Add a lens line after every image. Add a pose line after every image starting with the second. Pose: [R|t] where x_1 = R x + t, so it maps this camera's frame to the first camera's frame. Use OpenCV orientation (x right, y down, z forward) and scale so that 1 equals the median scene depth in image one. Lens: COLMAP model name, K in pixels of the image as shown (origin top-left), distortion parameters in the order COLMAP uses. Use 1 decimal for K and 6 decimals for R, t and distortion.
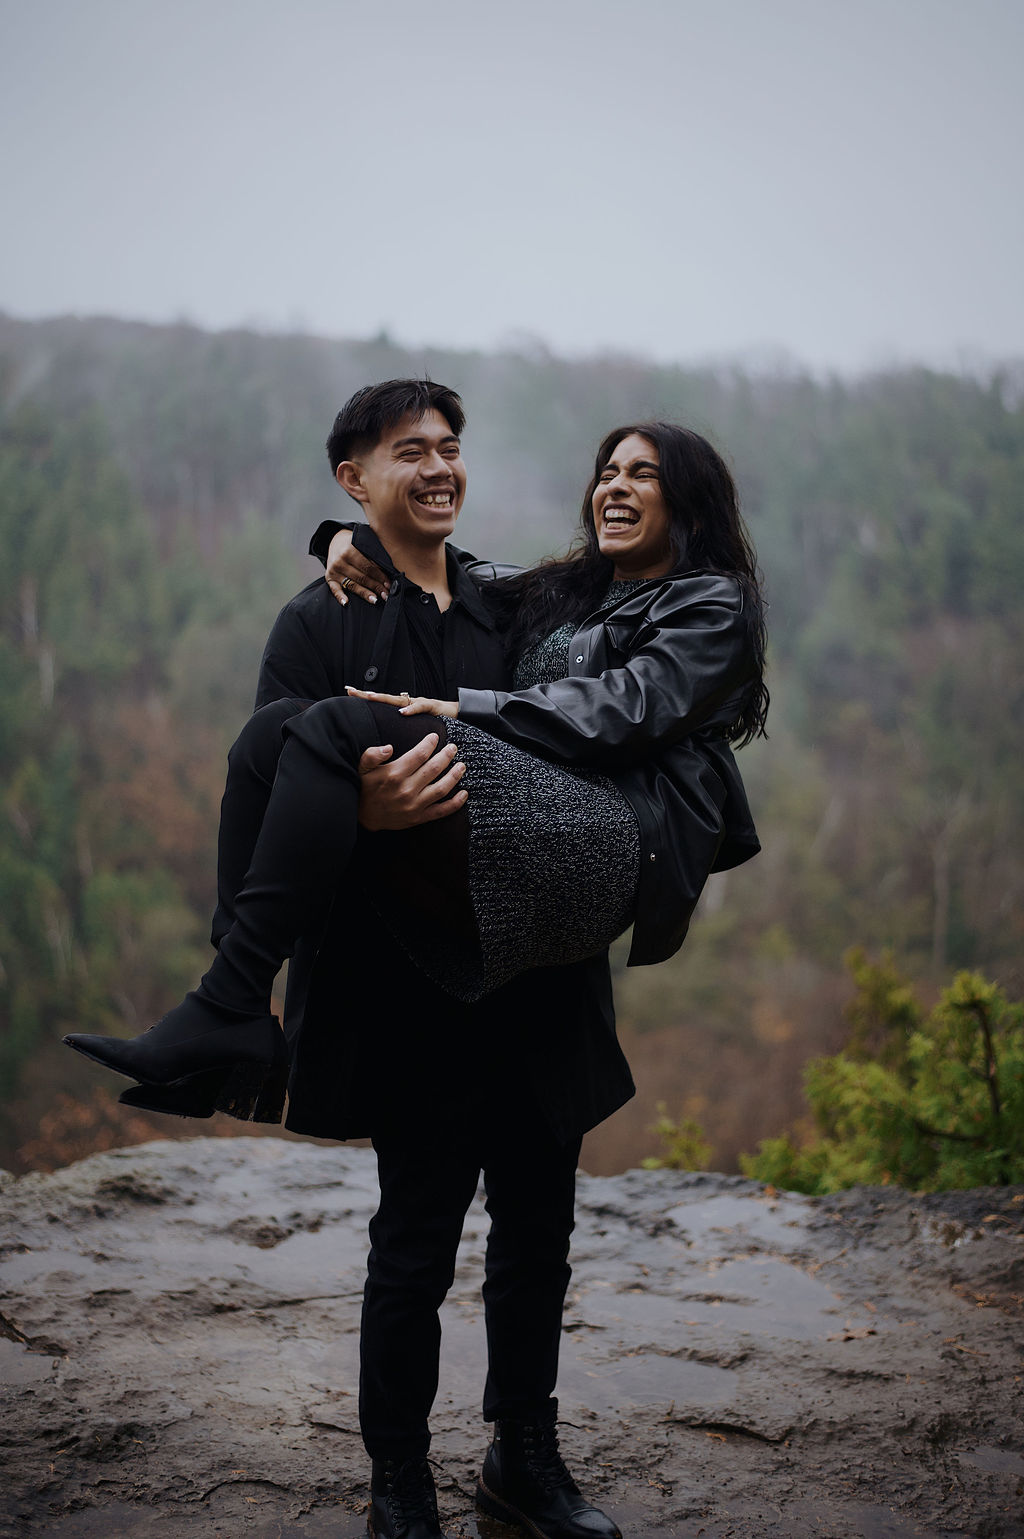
lens RADIAL K [[2168.2, 0, 512.0], [0, 2168.2, 769.5], [0, 0, 1]] dist [-0.108994, -0.037027]
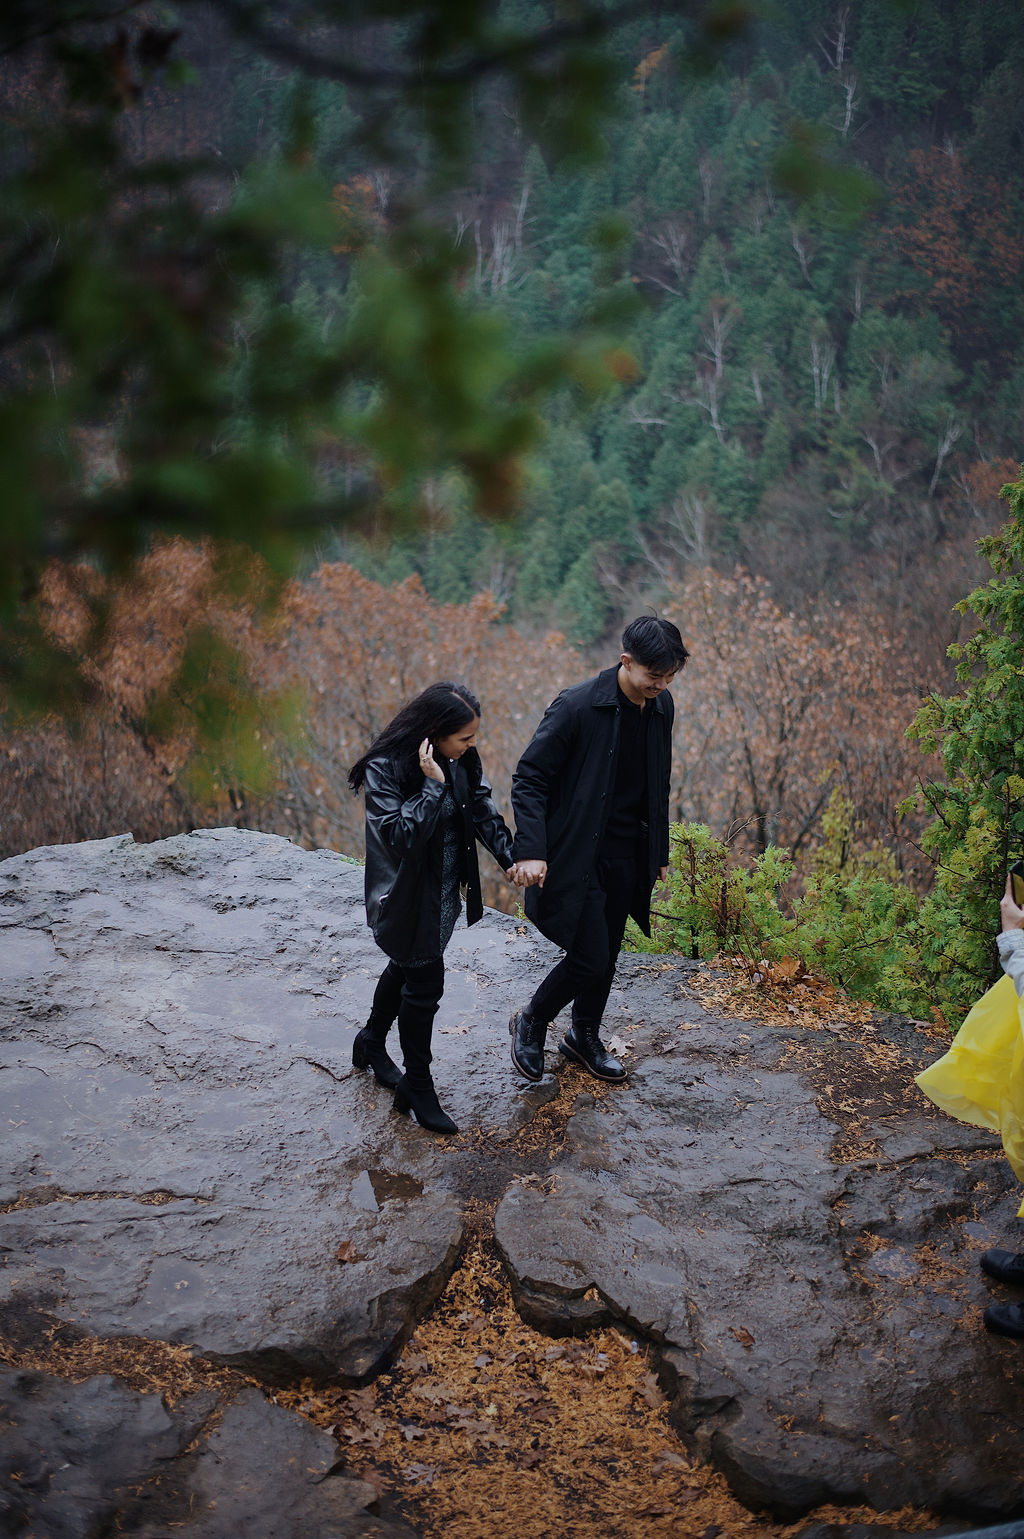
lens RADIAL K [[2169.9, 0, 516.2], [0, 2169.9, 743.1], [0, 0, 1]] dist [-0.110917, -0.019524]
pose [[0.927599, 0.186825, -0.323506, 0.740685], [-0.099392, 0.958178, 0.268358, -0.473036], [0.360113, -0.216775, 0.907374, -0.615599]]
